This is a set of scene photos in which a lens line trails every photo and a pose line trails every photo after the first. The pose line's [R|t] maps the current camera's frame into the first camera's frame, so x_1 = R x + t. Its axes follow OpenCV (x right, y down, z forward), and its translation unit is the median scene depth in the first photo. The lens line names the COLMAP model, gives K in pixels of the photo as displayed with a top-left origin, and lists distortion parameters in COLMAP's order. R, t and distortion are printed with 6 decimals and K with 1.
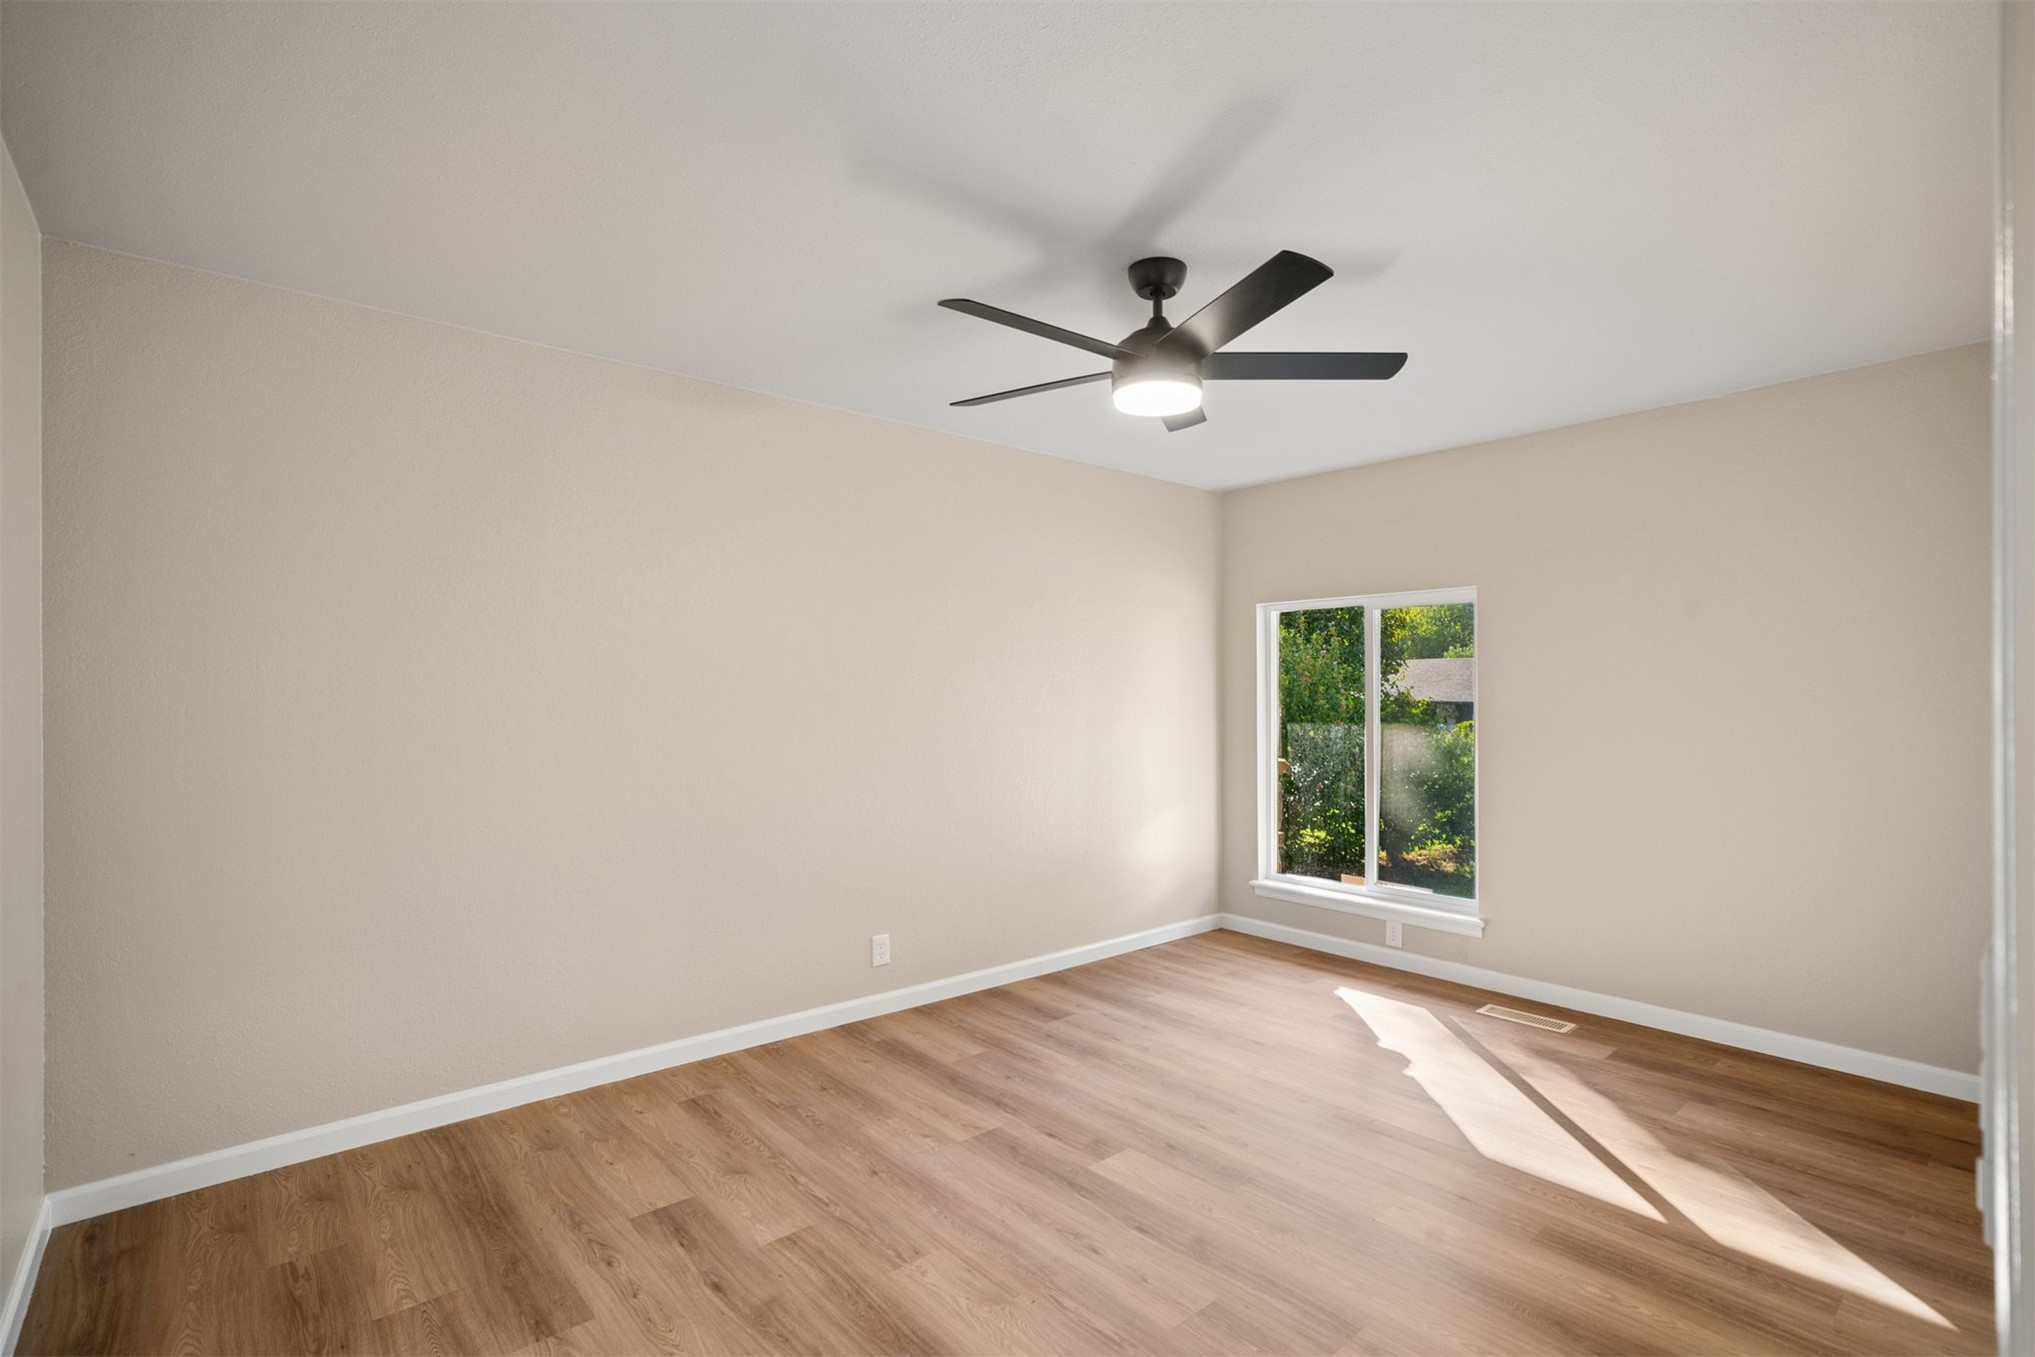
lens RADIAL K [[954.2, 0, 1016.1], [0, 954.2, 685.5], [0, 0, 1]] dist [0.000505, 0.011505]
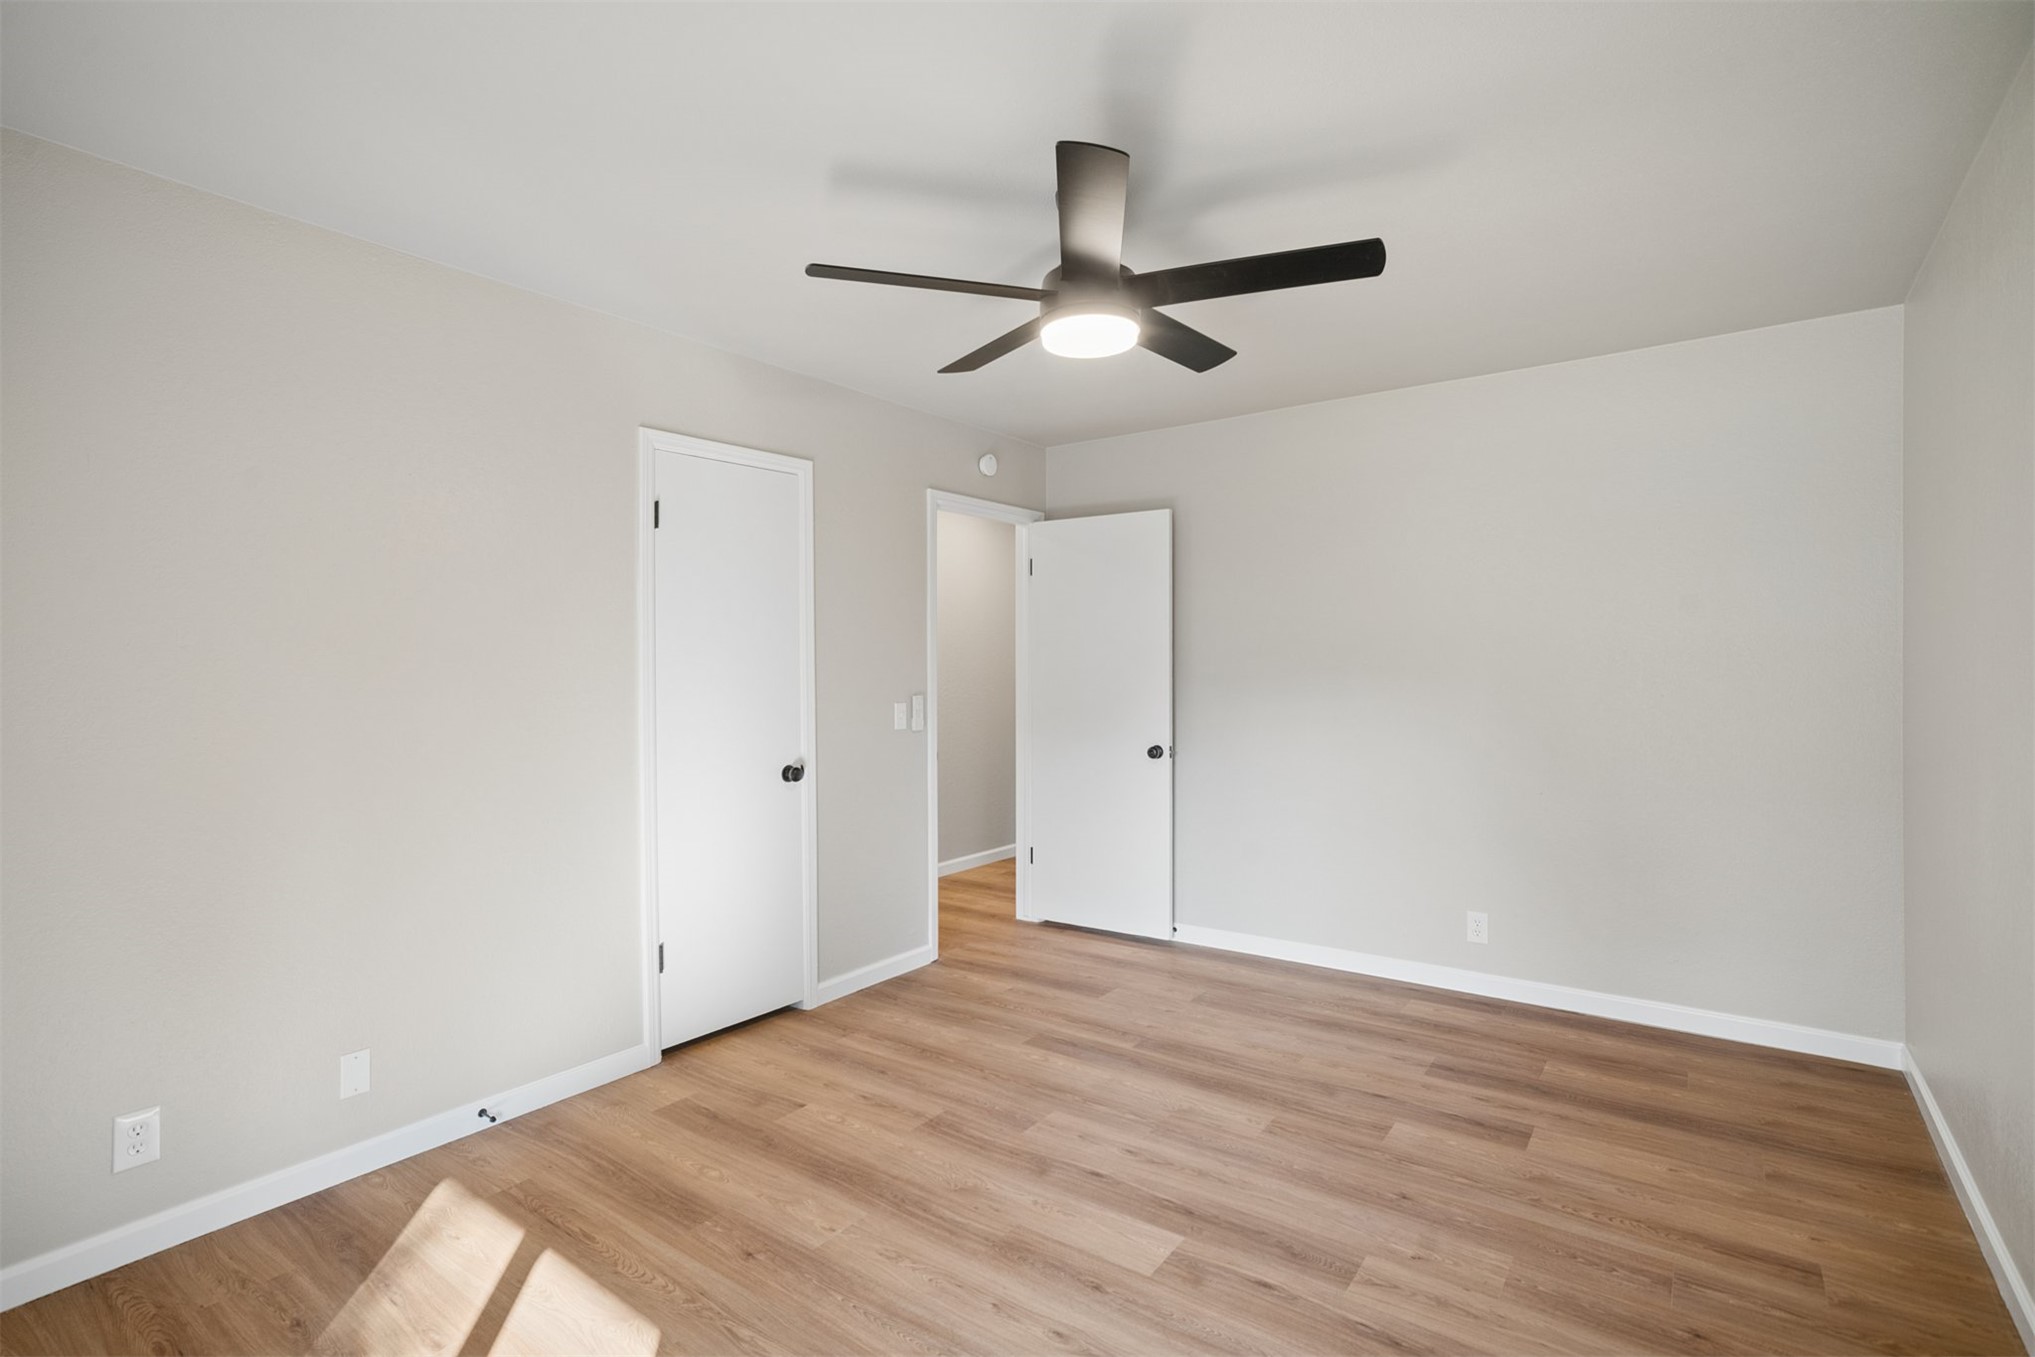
lens RADIAL K [[954.2, 0, 1018.6], [0, 954.2, 673.3], [0, 0, 1]] dist [0.000505, 0.011505]
pose [[-0.971447, 0.009036, -0.237086, 0.437501], [0.008331, 0.999957, 0.003973, 0.015580], [0.237112, 0.001885, -0.971481, 1.907357]]
